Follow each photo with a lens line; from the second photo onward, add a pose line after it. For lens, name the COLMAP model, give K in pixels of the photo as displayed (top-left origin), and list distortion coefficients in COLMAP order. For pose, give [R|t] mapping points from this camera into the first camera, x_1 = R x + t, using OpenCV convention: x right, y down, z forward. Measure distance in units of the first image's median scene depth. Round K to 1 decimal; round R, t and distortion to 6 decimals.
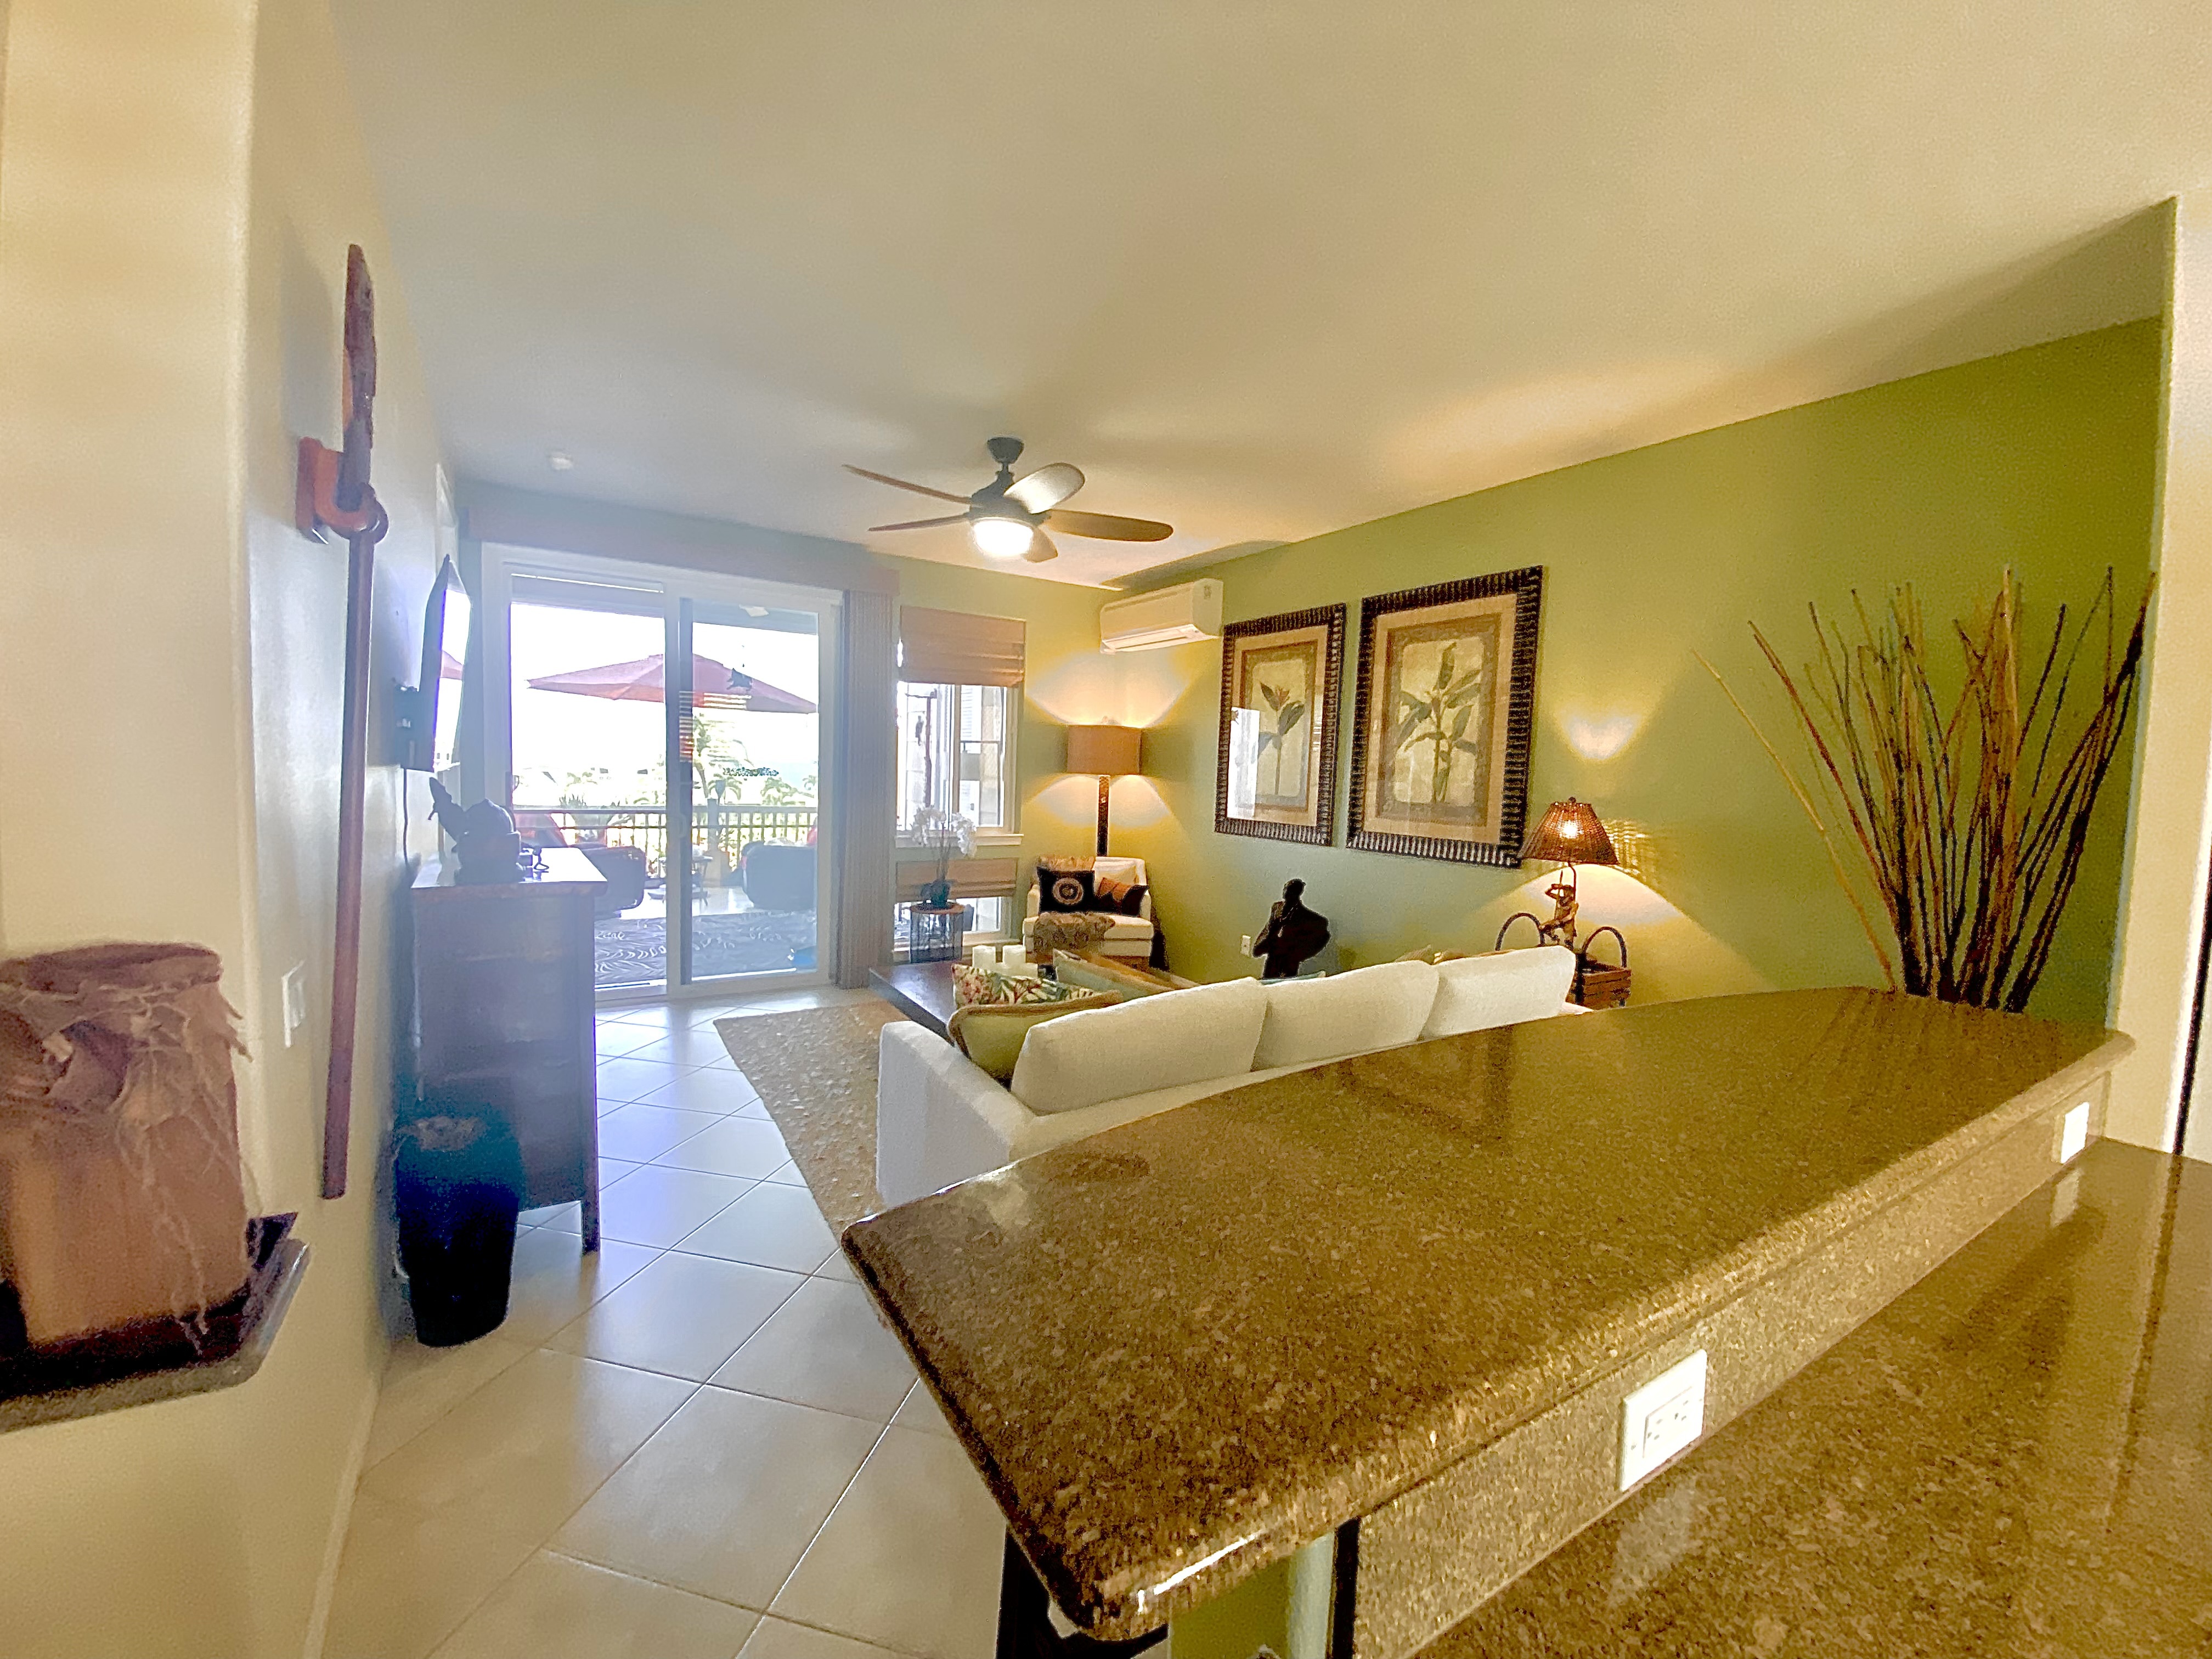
lens RADIAL K [[882.3, 0, 1104.6], [0, 882.3, 835.1], [0, 0, 1]] dist [0.036454, -0.027970]
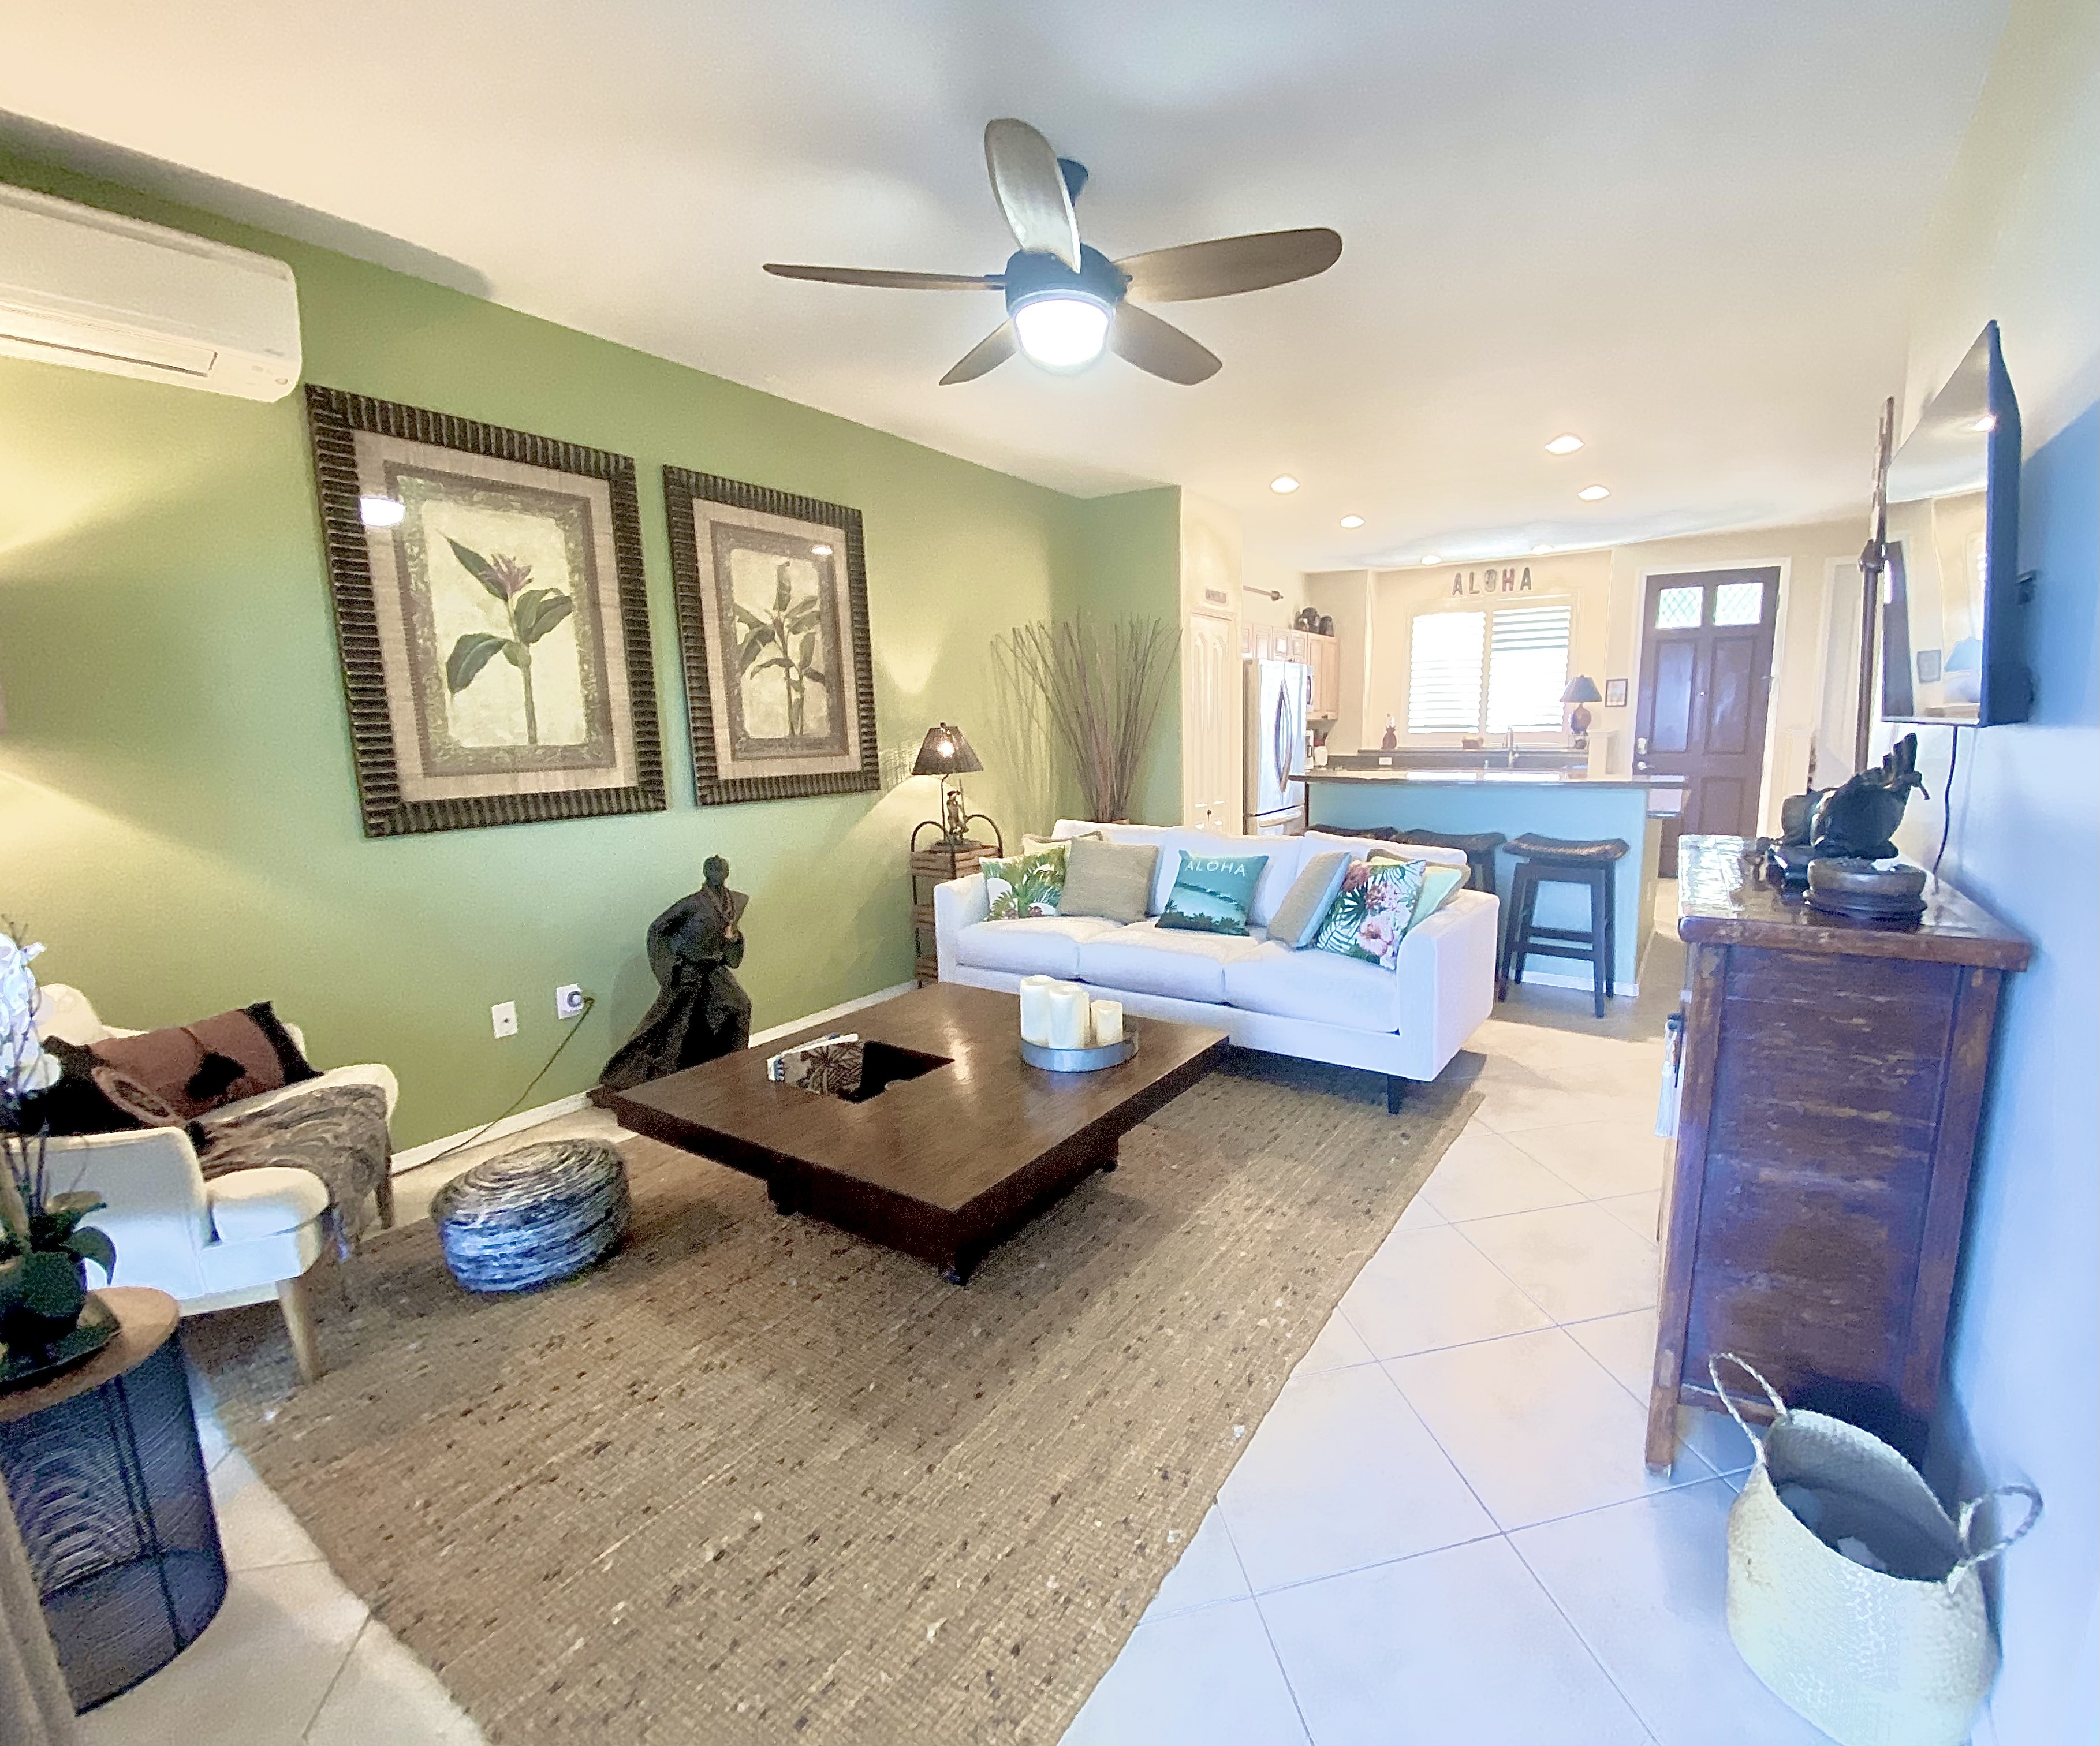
lens RADIAL K [[956.1, 0, 1130.8], [0, 956.1, 888.4], [0, 0, 1]] dist [-0.002388, -0.000503]
pose [[-0.457823, -0.184011, 0.869792, -0.680965], [0.063662, 0.969049, 0.238519, -0.098220], [-0.886761, 0.164572, -0.431938, 1.135243]]
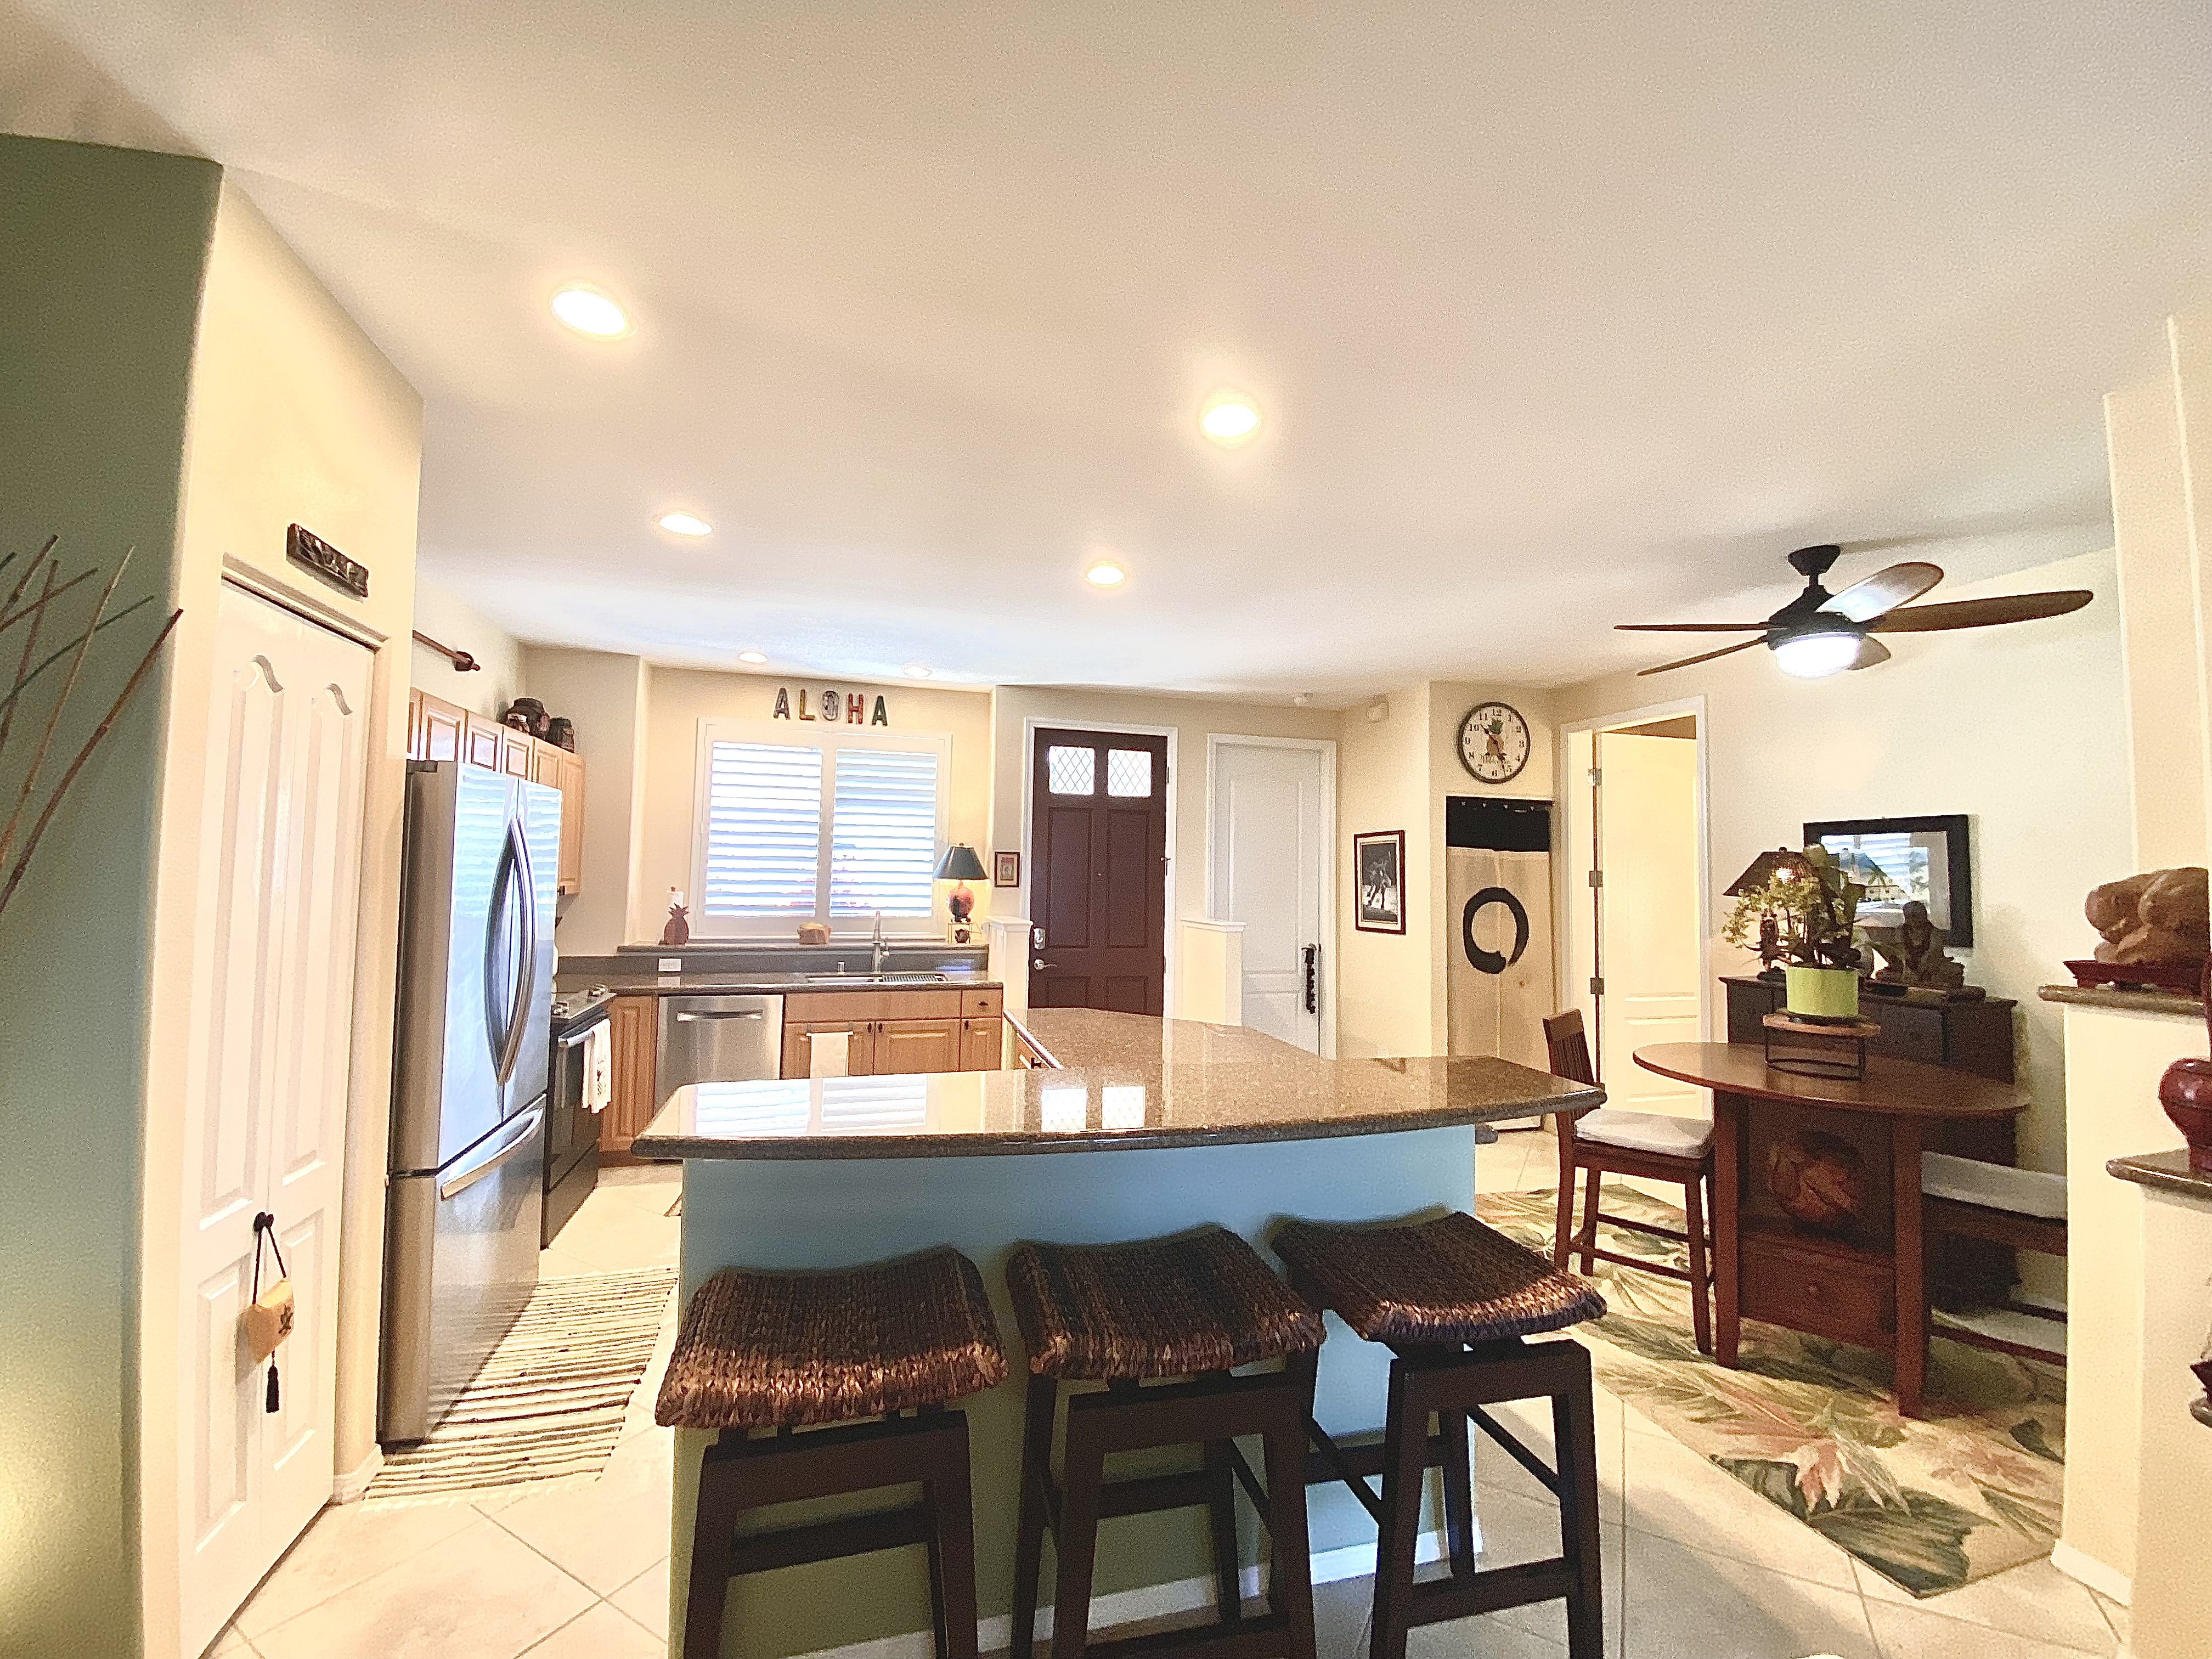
lens RADIAL K [[882.3, 0, 1104.6], [0, 882.3, 835.1], [0, 0, 1]] dist [0.036454, -0.027970]
pose [[-0.964523, -0.039562, 0.261018, 0.093334], [-0.033379, 0.999048, 0.028081, -0.055463], [-0.261881, 0.018372, -0.964925, 0.661799]]
